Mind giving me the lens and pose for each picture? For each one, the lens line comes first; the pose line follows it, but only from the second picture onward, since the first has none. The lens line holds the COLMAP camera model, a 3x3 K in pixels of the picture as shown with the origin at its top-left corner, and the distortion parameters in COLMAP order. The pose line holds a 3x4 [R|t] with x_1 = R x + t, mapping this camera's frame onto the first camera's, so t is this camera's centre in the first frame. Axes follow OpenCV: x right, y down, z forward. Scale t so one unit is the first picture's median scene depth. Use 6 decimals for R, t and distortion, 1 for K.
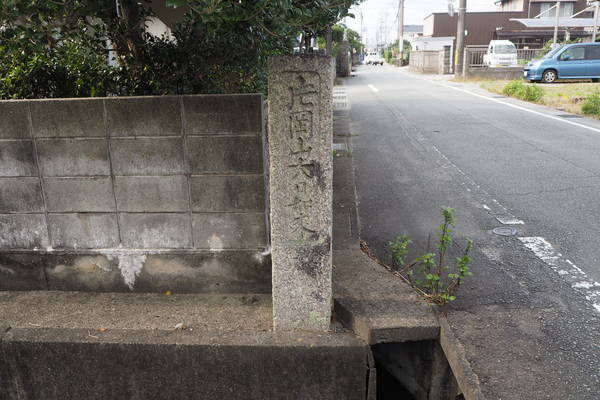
lens RADIAL K [[498.9, 0, 299.9], [0, 498.9, 199.8], [0, 0, 1]] dist [-0.057153, 0.012490]
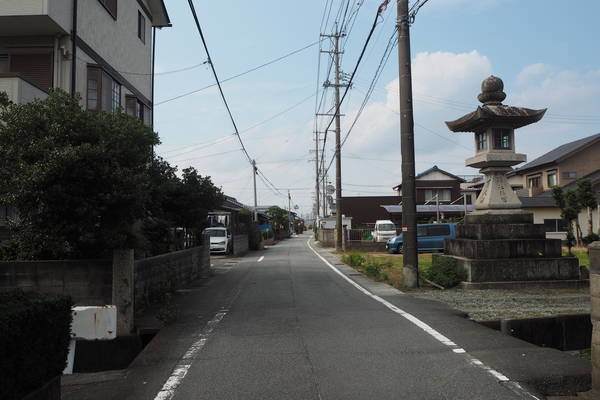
lens RADIAL K [[498.9, 0, 300.4], [0, 498.9, 200.4], [0, 0, 1]] dist [-0.057153, 0.012490]
pose [[0.993819, 0.010969, 0.110467, 0.693605], [0.026410, 0.943173, -0.331251, 0.473737], [-0.107823, 0.332121, 0.937054, -2.067815]]
